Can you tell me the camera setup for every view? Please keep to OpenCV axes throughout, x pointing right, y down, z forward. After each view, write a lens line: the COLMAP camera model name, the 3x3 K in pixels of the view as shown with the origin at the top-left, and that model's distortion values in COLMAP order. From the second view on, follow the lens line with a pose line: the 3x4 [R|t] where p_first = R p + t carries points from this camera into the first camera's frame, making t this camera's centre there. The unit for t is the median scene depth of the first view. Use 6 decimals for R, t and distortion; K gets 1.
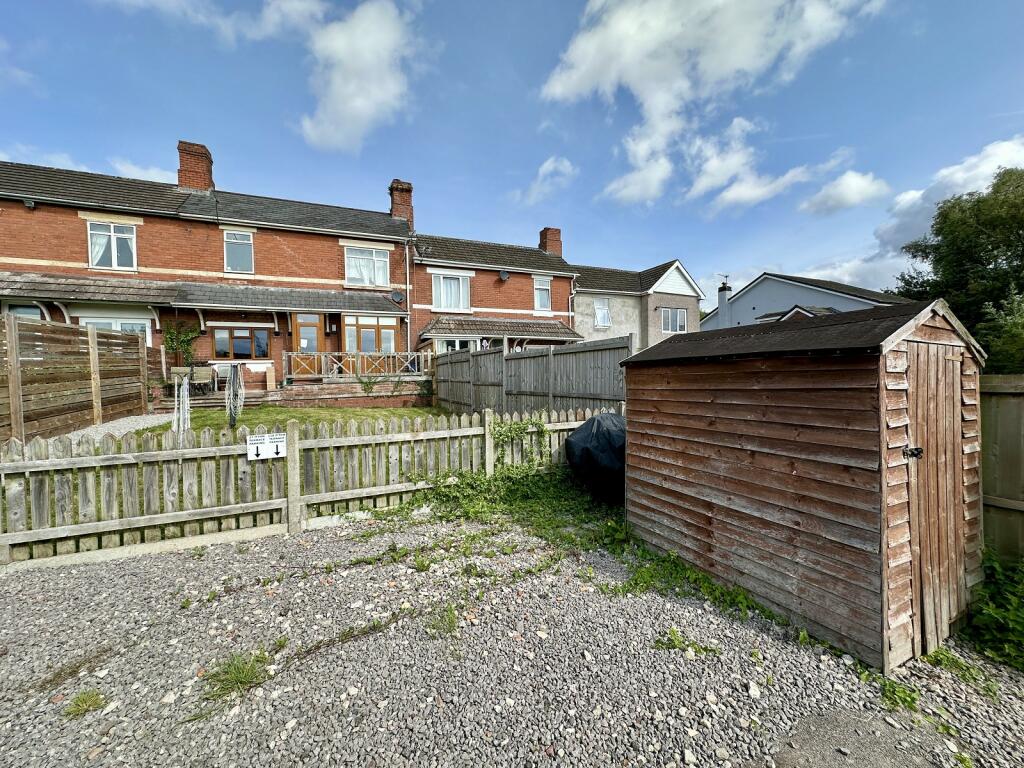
lens RADIAL K [[409.9, 0, 512.2], [0, 409.9, 385.3], [0, 0, 1]] dist [-0.003369, 0.000131]
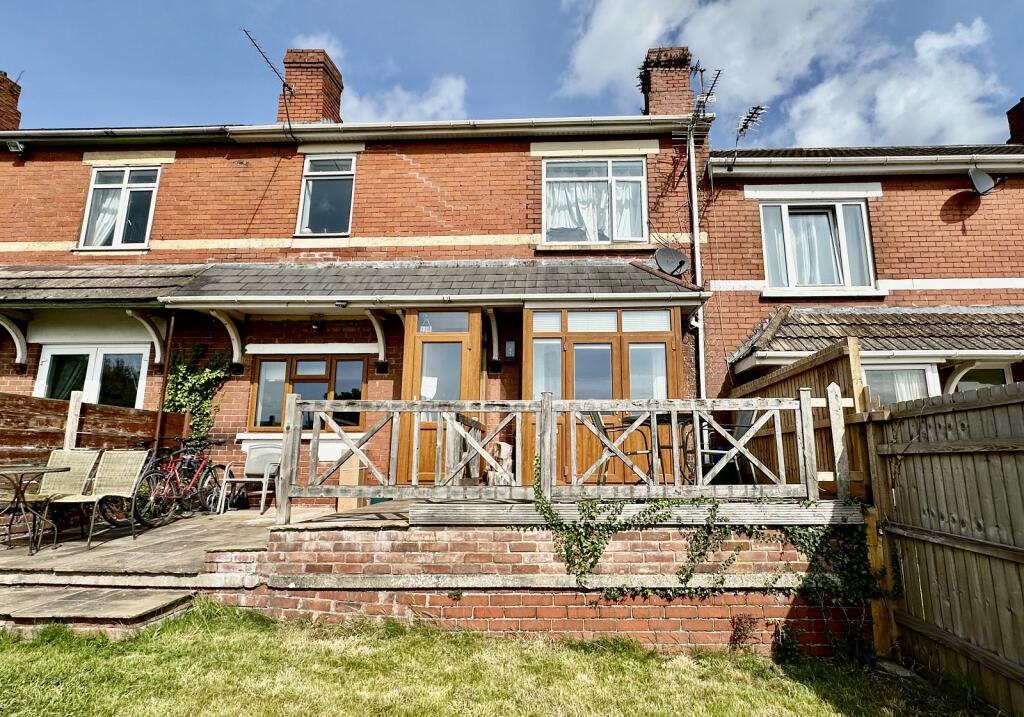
lens RADIAL K [[508.2, 0, 542.9], [0, 508.2, 362.3], [0, 0, 1]] dist [-0.002496, 0.000911]
pose [[0.897848, -0.060339, -0.436151, -0.214252], [-0.030770, 0.979545, -0.198858, -0.036198], [0.439229, 0.191964, 0.877626, 0.642034]]
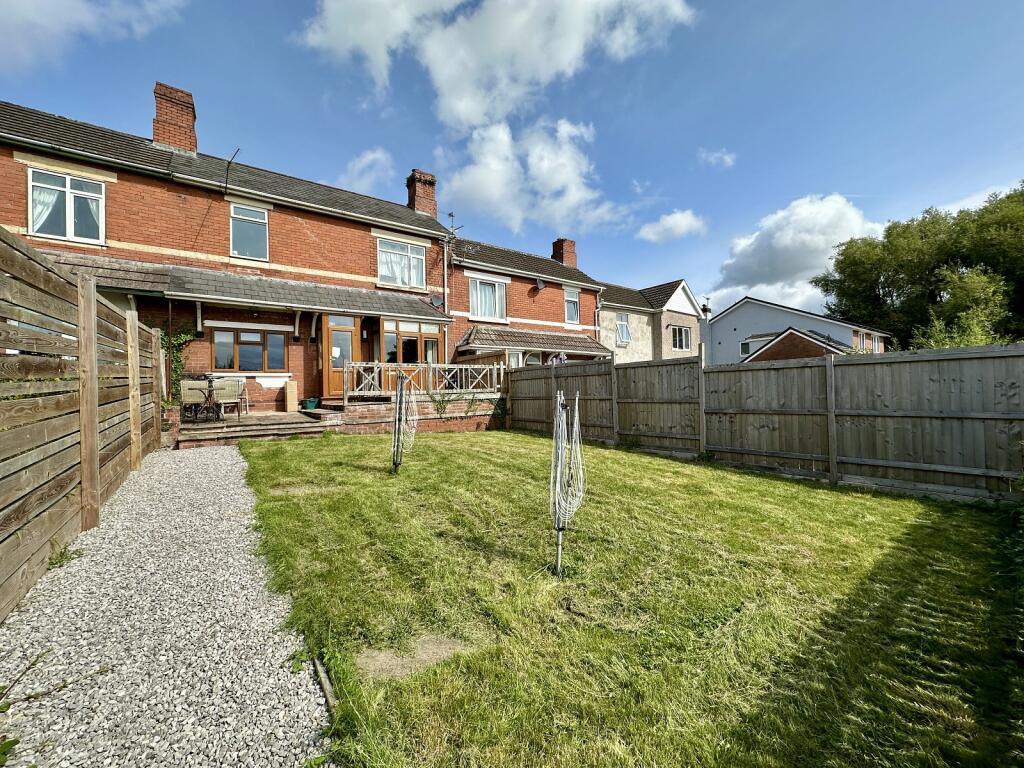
lens RADIAL K [[409.9, 0, 514.6], [0, 409.9, 387.6], [0, 0, 1]] dist [-0.003369, 0.000131]
pose [[0.977764, 0.002216, 0.209698, -0.340096], [0.005741, 0.999287, -0.037329, -0.001996], [-0.209631, 0.037703, 0.977053, 0.152585]]
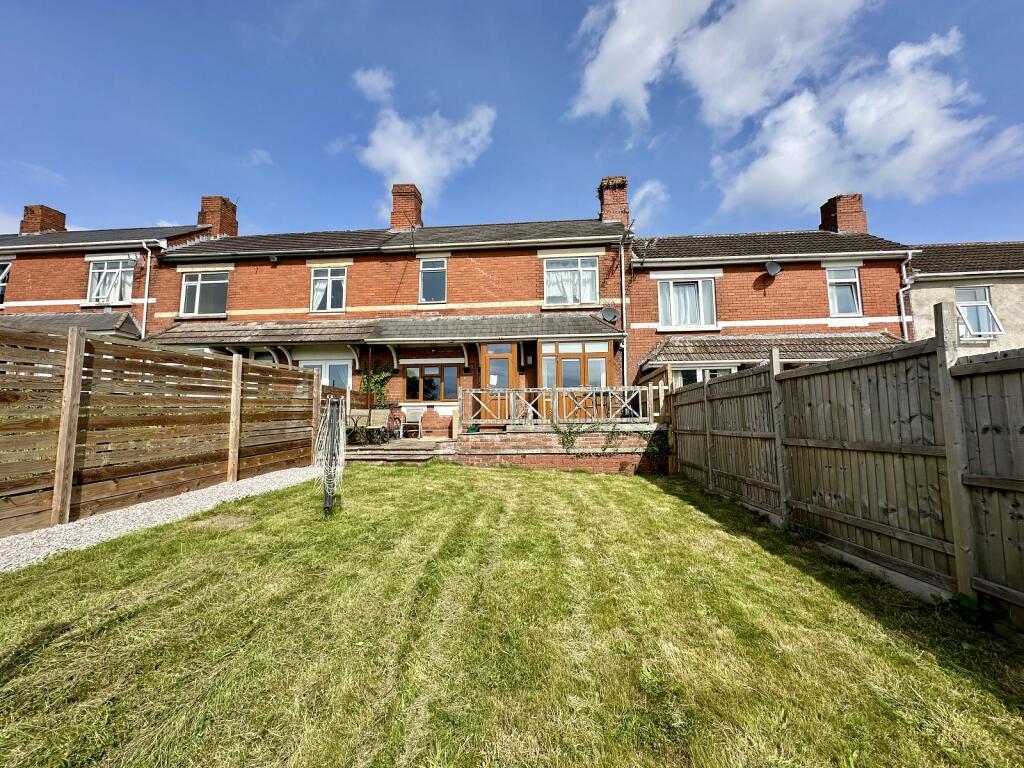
lens RADIAL K [[409.9, 0, 510.3], [0, 409.9, 382.3], [0, 0, 1]] dist [-0.003369, 0.000131]
pose [[0.876576, -0.034065, -0.480057, -0.099657], [-0.023343, 0.993308, -0.113109, -0.009135], [0.480698, 0.110354, 0.869915, 0.328761]]
